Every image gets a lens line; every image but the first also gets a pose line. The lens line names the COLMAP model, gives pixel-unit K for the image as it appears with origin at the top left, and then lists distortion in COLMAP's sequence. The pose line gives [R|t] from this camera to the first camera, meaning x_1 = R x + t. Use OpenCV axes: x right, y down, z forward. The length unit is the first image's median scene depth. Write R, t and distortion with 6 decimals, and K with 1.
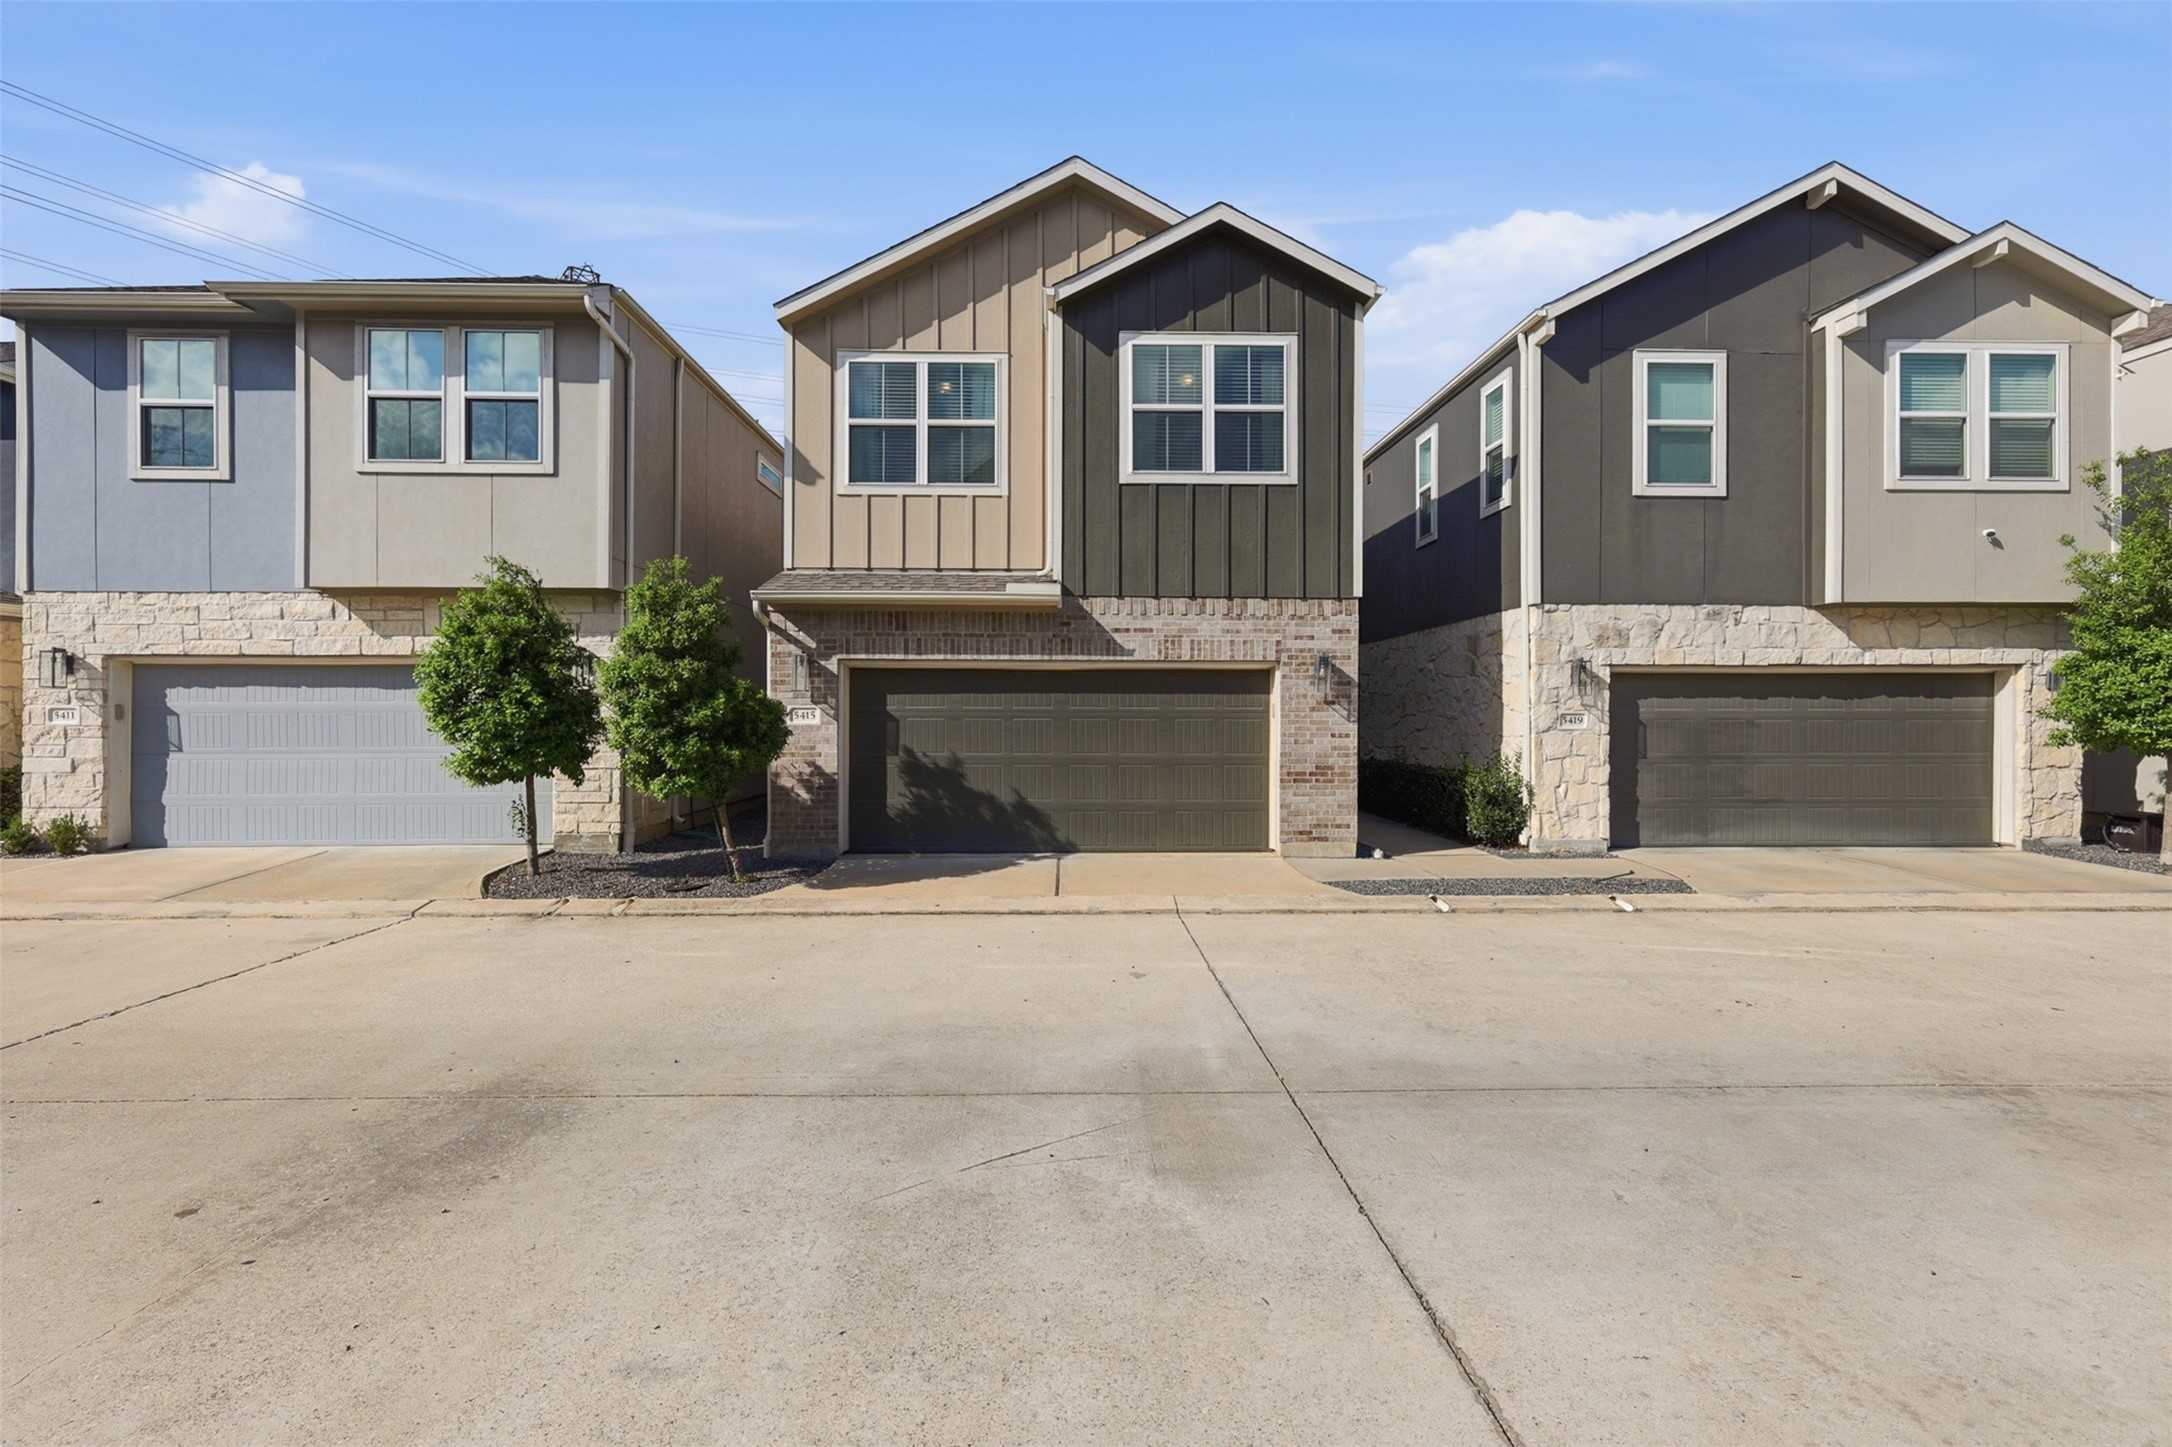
lens RADIAL K [[957.5, 0, 1084.9], [0, 957.5, 718.3], [0, 0, 1]] dist [0.005202, -0.000002]
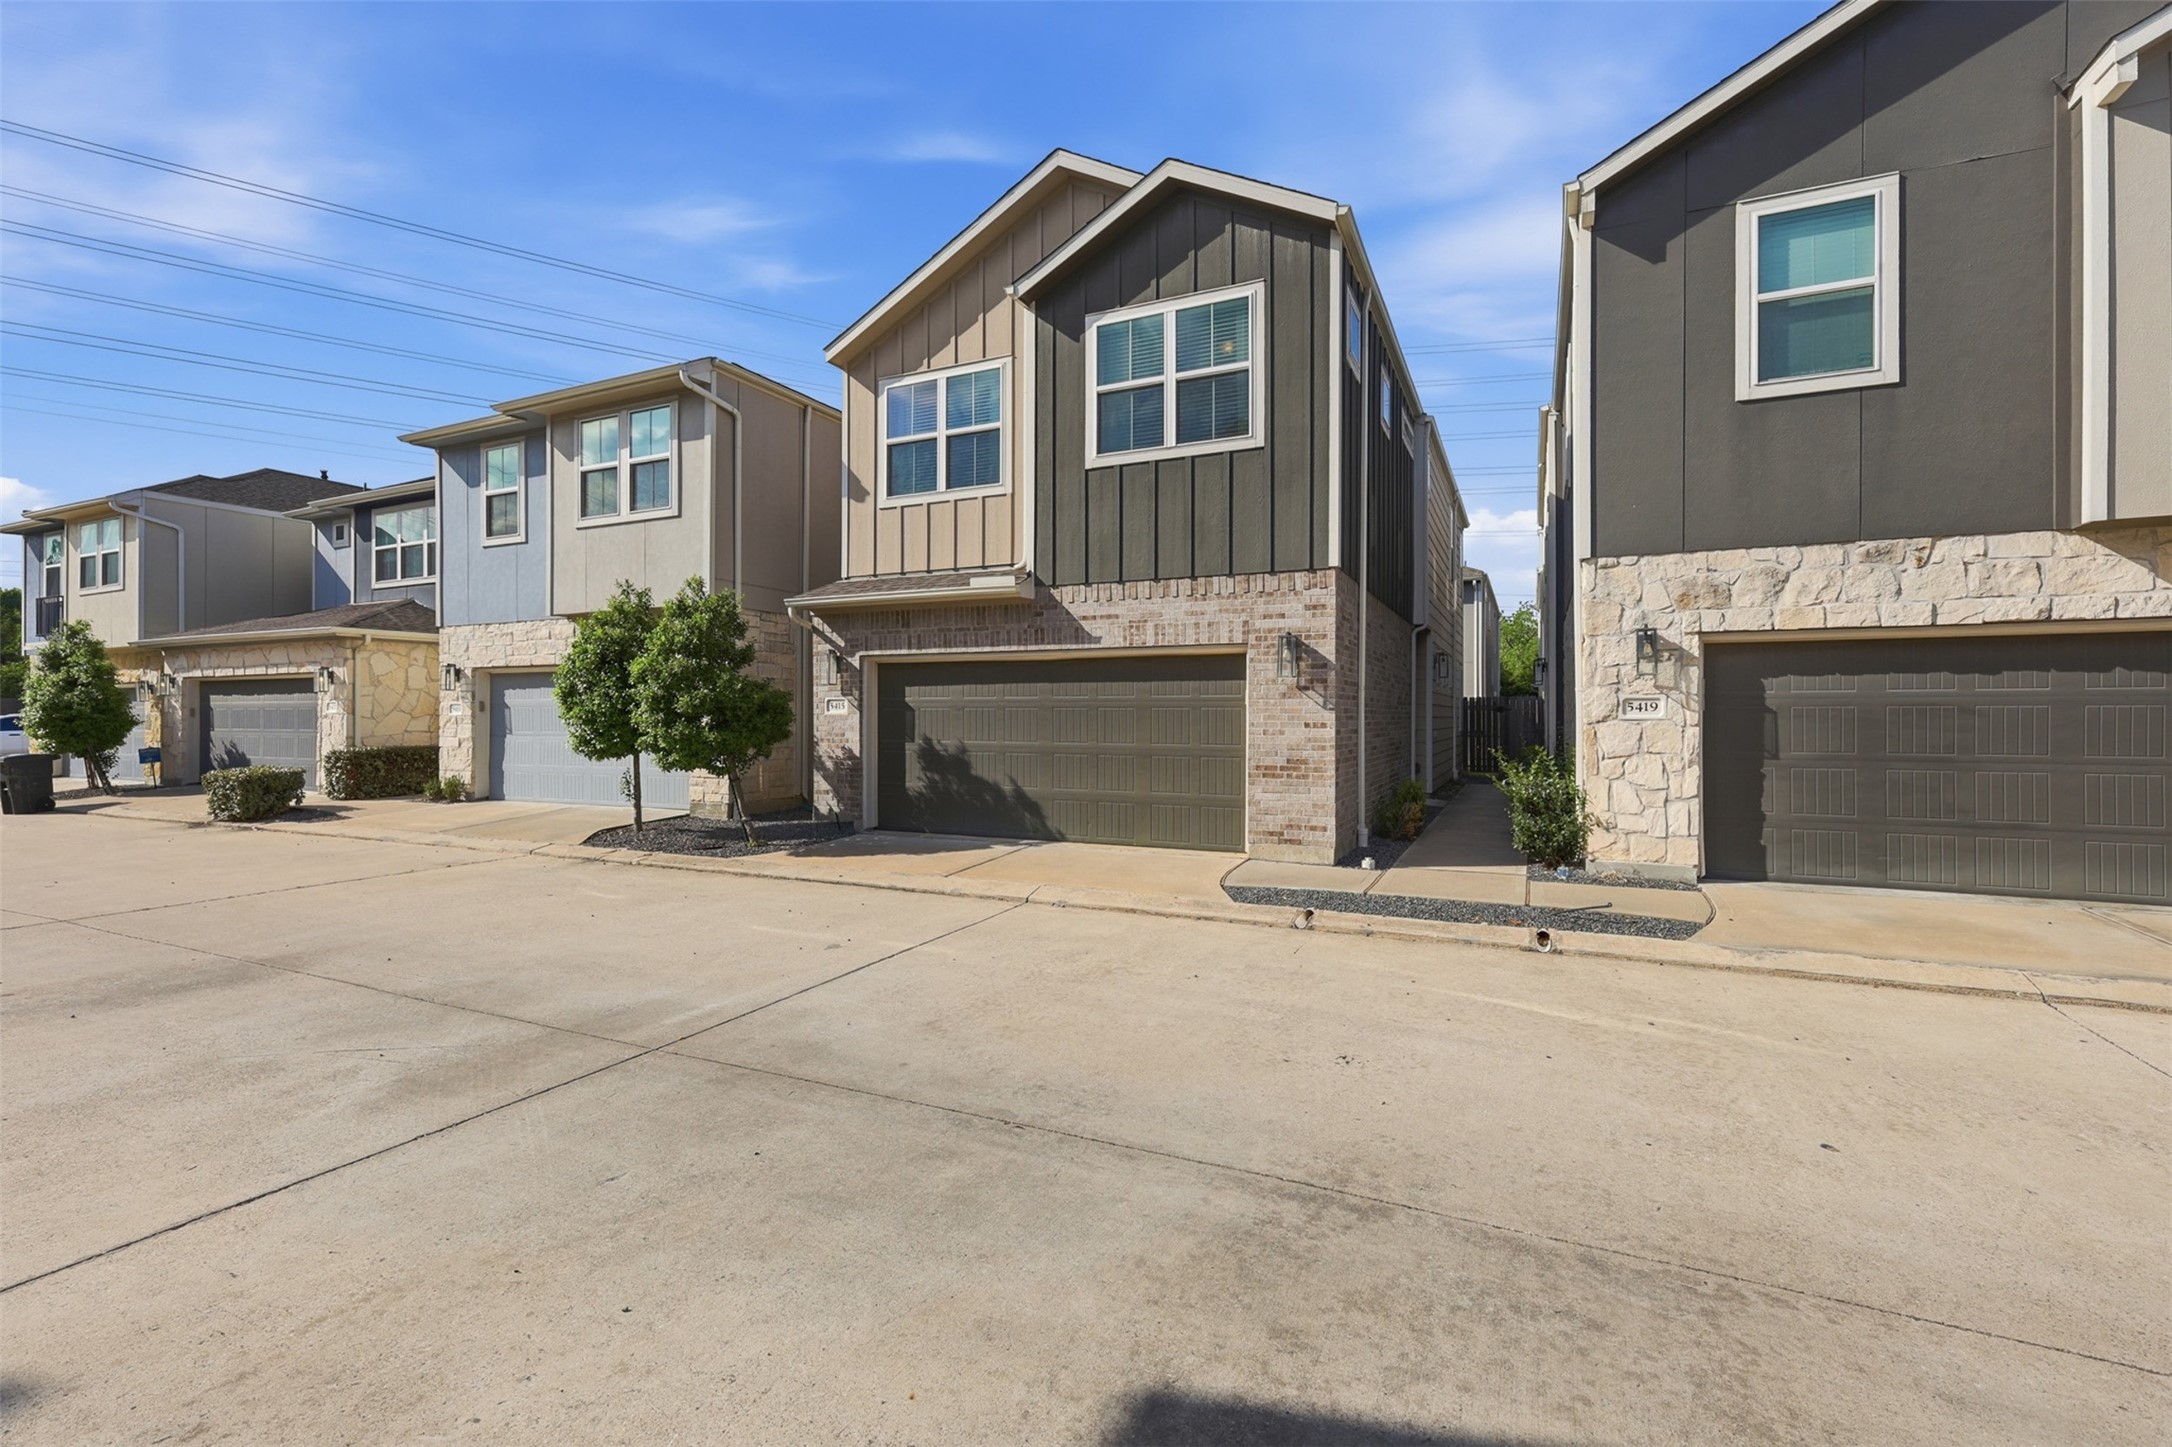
lens RADIAL K [[957.5, 0, 1086.7], [0, 957.5, 716.3], [0, 0, 1]] dist [0.005202, -0.000002]
pose [[0.889579, -0.001035, -0.456779, 0.486923], [-0.000524, 0.999994, -0.003286, 0.012792], [0.456780, 0.003163, 0.889574, 0.123211]]
